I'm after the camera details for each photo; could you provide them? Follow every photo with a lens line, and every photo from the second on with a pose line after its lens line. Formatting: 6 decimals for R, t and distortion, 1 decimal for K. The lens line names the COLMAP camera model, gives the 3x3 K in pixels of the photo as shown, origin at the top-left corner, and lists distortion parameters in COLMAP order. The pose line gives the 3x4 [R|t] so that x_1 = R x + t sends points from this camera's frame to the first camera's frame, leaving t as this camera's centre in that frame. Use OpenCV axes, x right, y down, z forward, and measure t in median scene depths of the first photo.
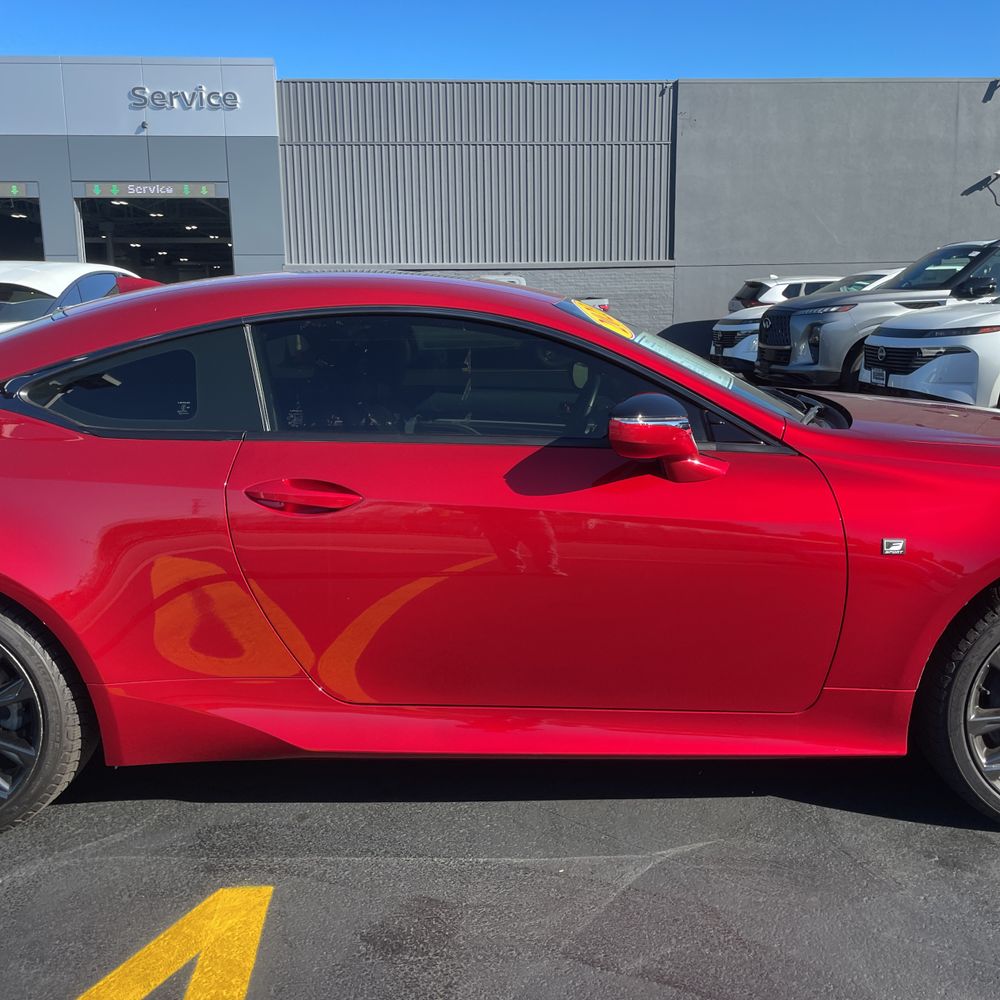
lens RADIAL K [[1020.7, 0, 499.4], [0, 1020.7, 483.2], [0, 0, 1]] dist [0.090551, -0.123443]
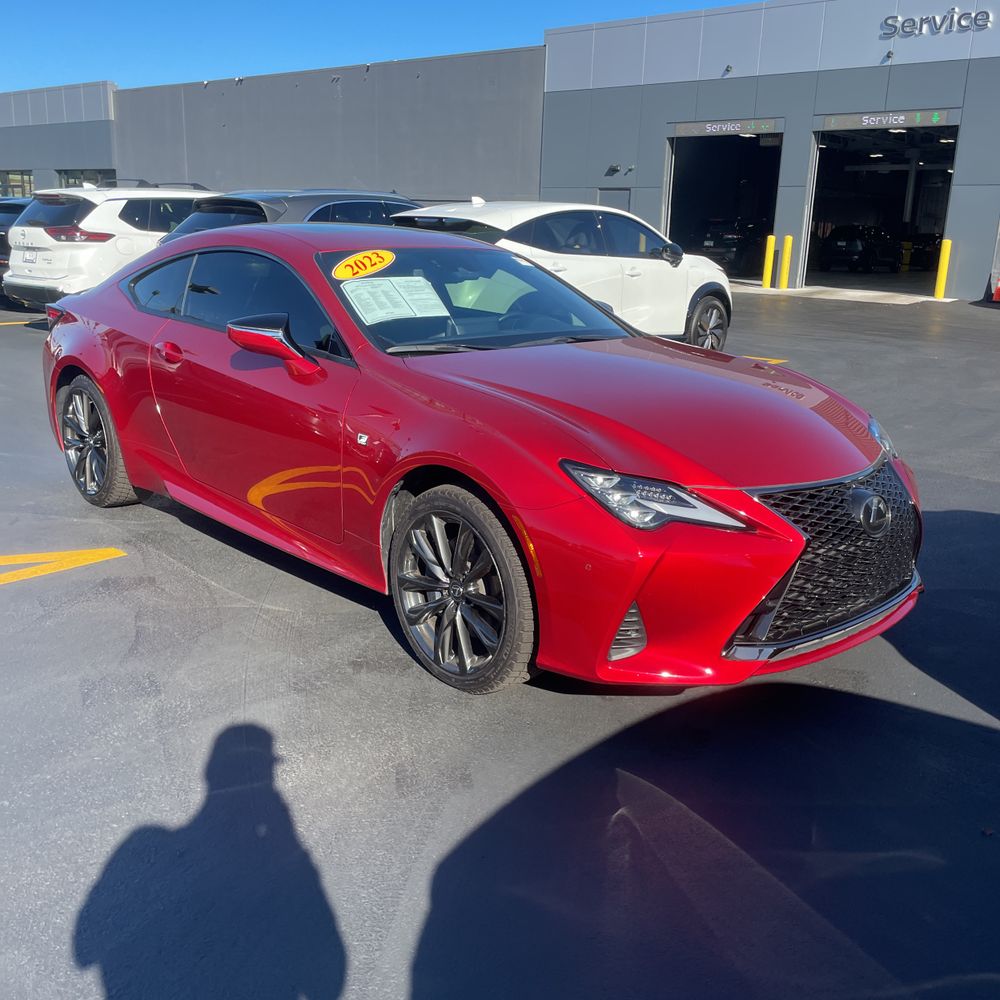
lens RADIAL K [[1010.4, 0, 500.0], [0, 1010.4, 500.0], [0, 0, 1]] dist [0.077962, -0.099130]
pose [[0.700391, 0.217822, -0.679711, 0.167794], [-0.157743, 0.975986, 0.150225, -0.010849], [0.696111, 0.002004, 0.717932, 0.014666]]
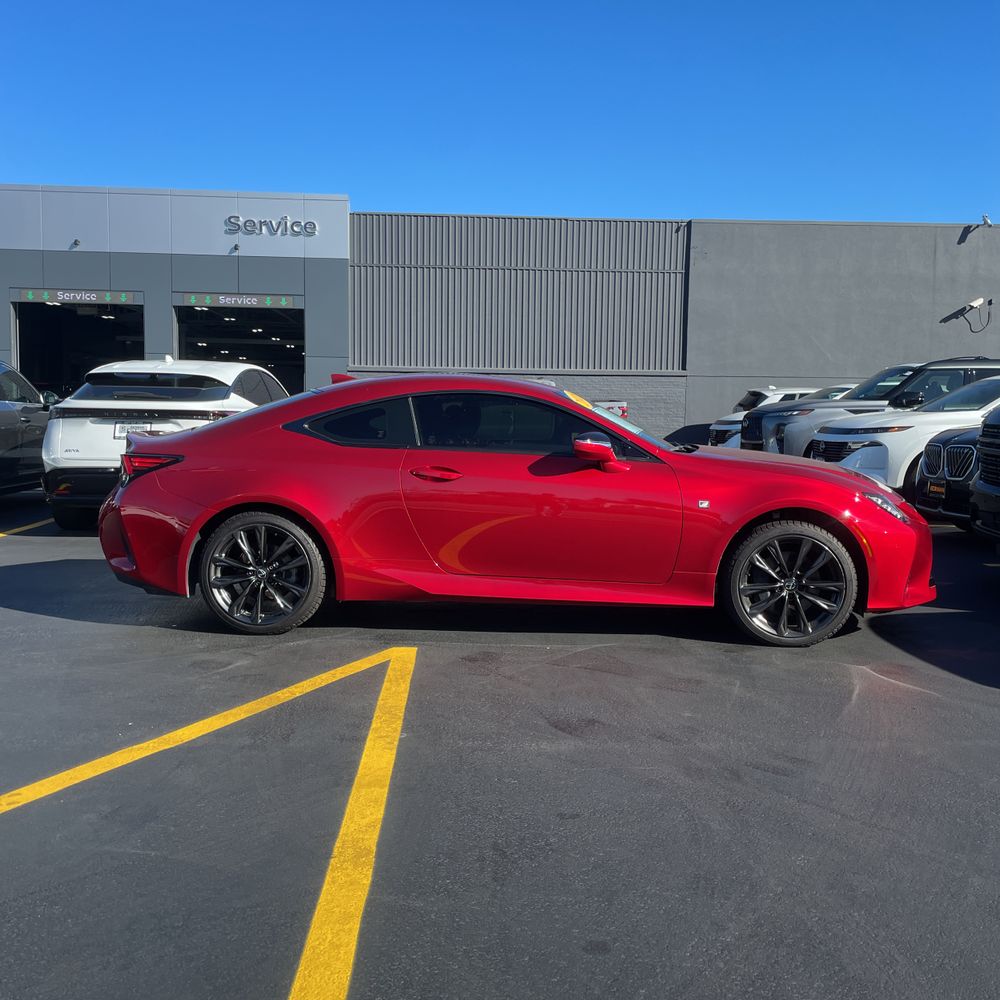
lens RADIAL K [[1020.7, 0, 499.4], [0, 1020.7, 483.2], [0, 0, 1]] dist [0.090551, -0.123443]
pose [[0.999036, 0.030598, -0.031470, 0.001671], [-0.033564, 0.994572, -0.098489, 0.027825], [0.028286, 0.099450, 0.994640, -0.133728]]
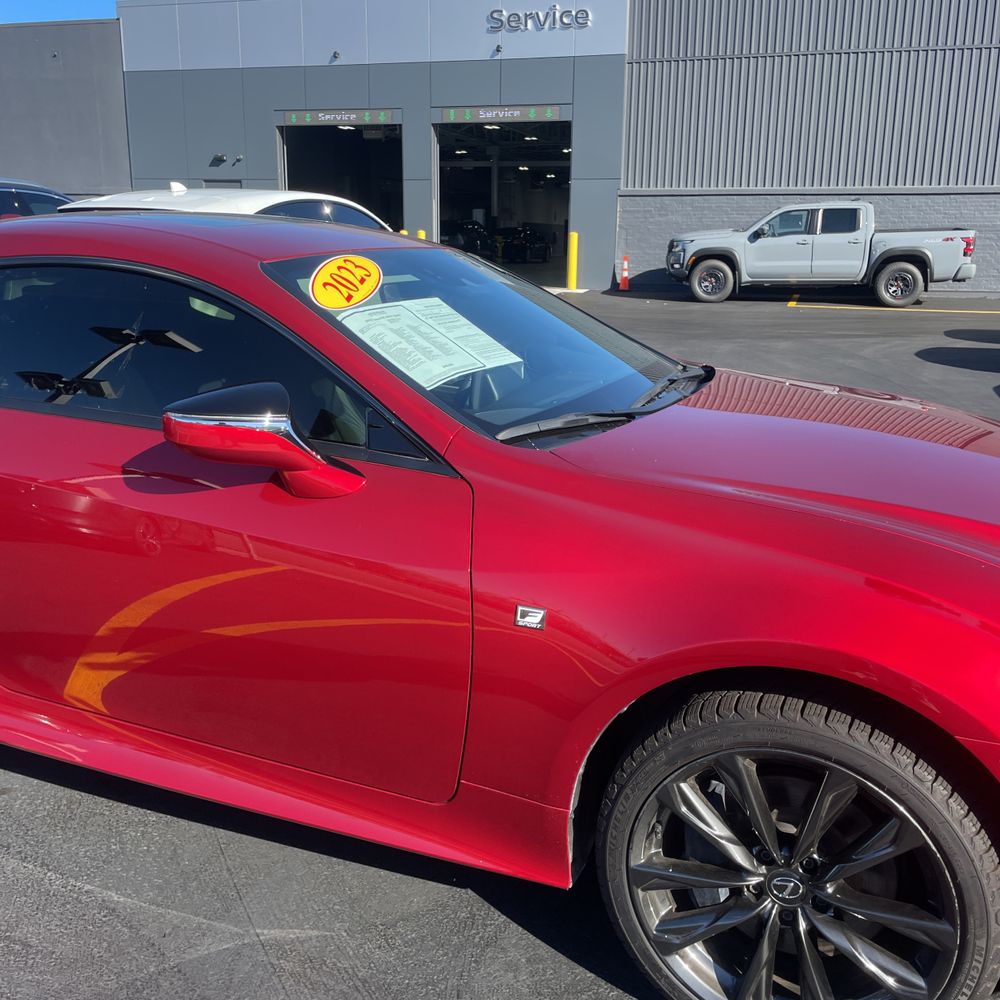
lens RADIAL K [[1020.7, 0, 499.4], [0, 1020.7, 483.2], [0, 0, 1]] dist [0.090551, -0.123443]
pose [[0.926802, 0.112582, -0.358279, 0.069300], [-0.086791, 0.992392, 0.087329, -0.010807], [0.365385, -0.049841, 0.929521, 0.035827]]
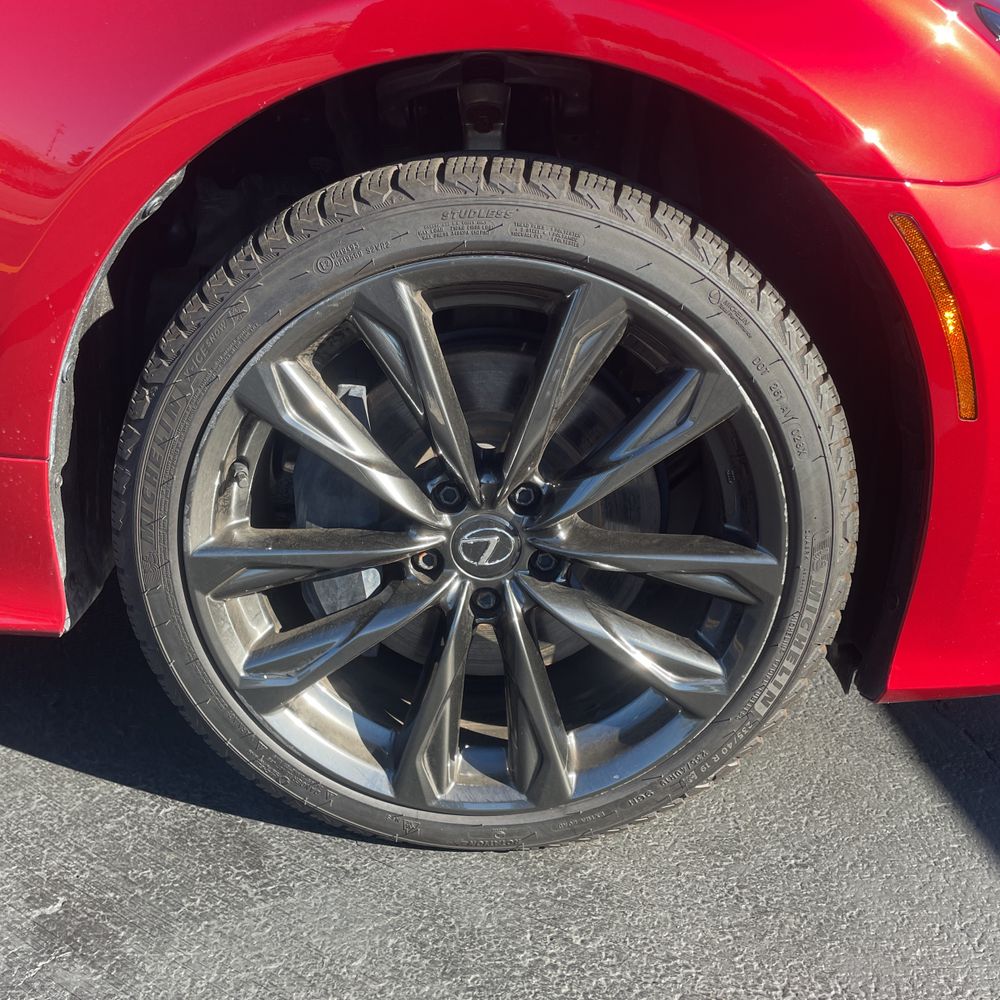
lens RADIAL K [[1020.7, 0, 499.4], [0, 1020.7, 483.2], [0, 0, 1]] dist [0.090551, -0.123443]
pose [[0.993901, 0.085554, 0.069581, 0.061984], [-0.096236, 0.981002, 0.168444, 0.015563], [-0.053848, -0.174113, 0.983252, 0.075191]]
